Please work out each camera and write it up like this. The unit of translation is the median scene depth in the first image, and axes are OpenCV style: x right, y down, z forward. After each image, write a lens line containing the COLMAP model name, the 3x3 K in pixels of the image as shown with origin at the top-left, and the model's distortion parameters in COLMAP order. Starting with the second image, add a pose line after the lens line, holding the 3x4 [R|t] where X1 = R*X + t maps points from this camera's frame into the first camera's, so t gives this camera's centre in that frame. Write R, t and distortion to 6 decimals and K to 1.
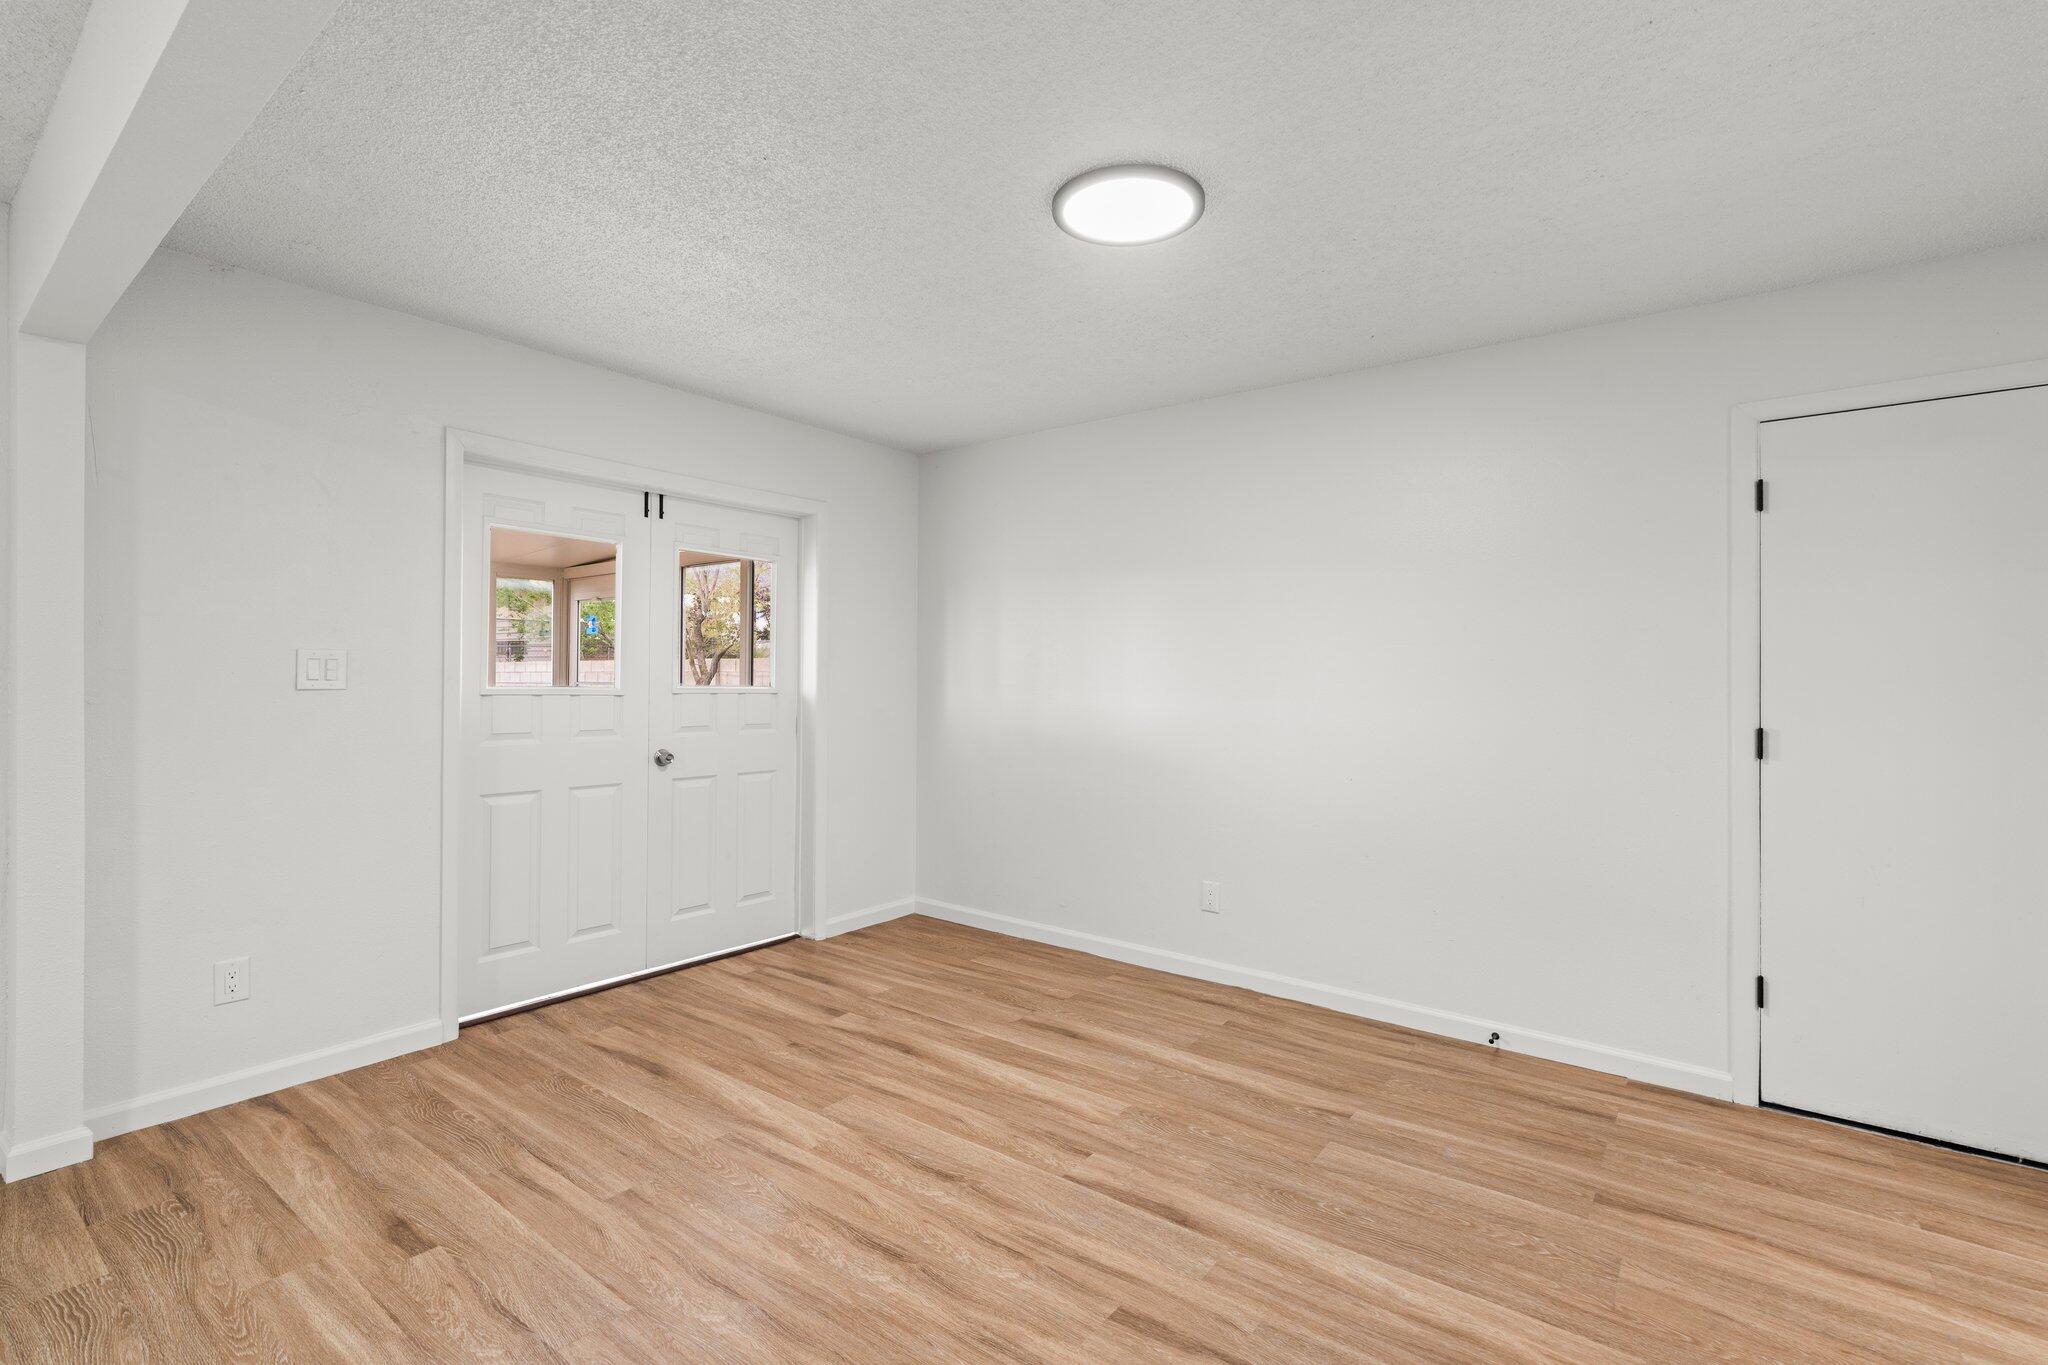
lens RADIAL K [[920.0, 0, 1088.6], [0, 920.0, 687.7], [0, 0, 1]] dist [-0.005080, 0.000992]
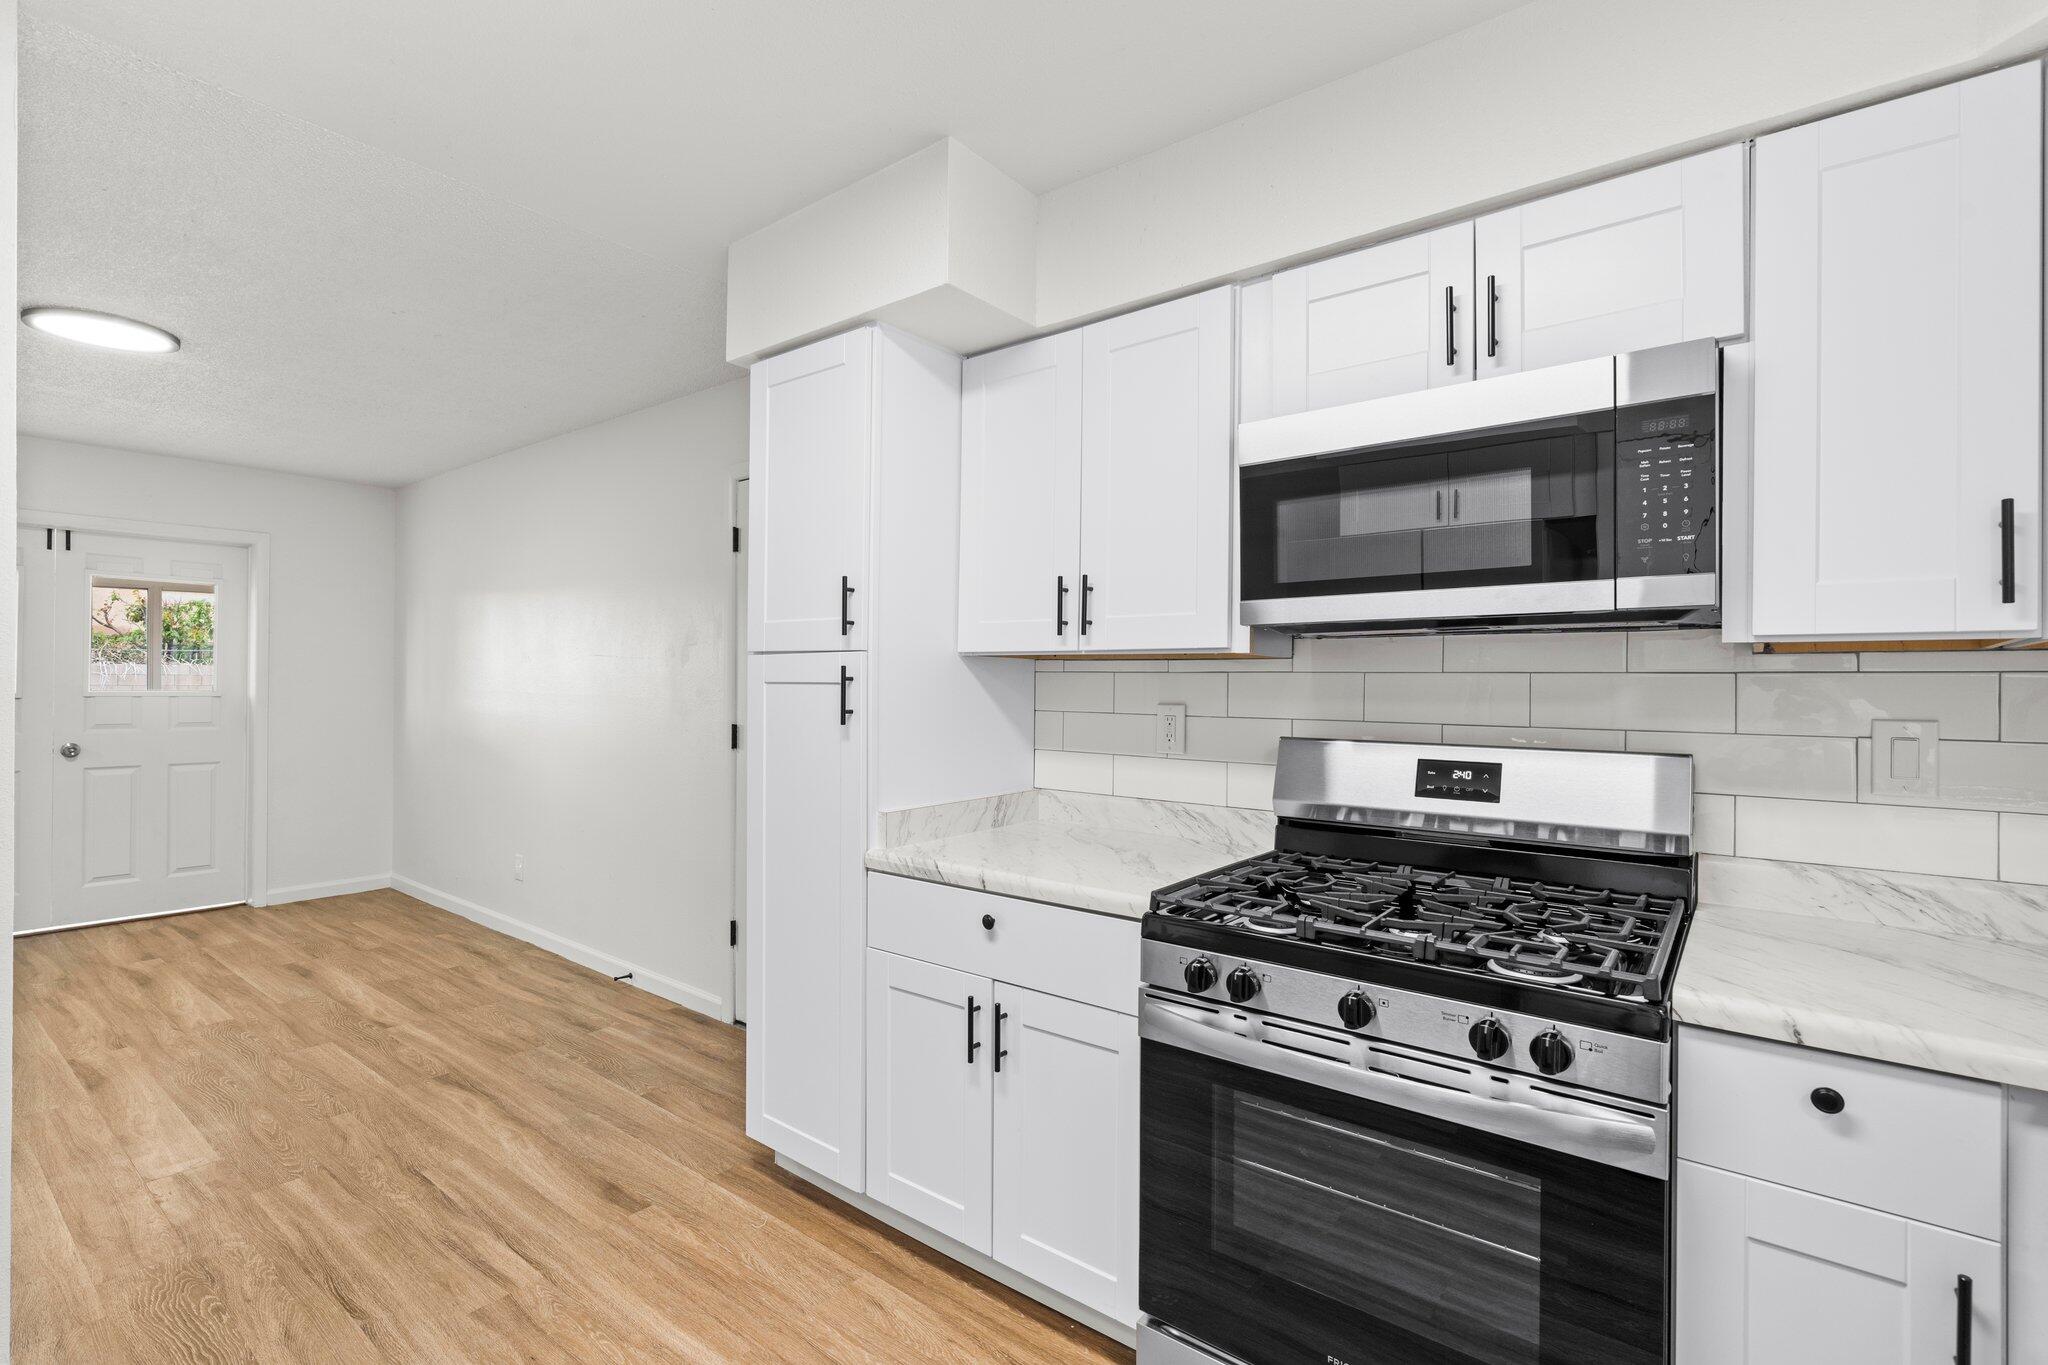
lens RADIAL K [[920.0, 0, 1030.1], [0, 920.0, 681.7], [0, 0, 1]] dist [-0.005080, 0.000992]
pose [[0.999986, 0.001065, -0.005114, 1.093994], [-0.001112, 0.999957, -0.009211, -0.003974], [0.005104, 0.009216, 0.999944, -0.257921]]
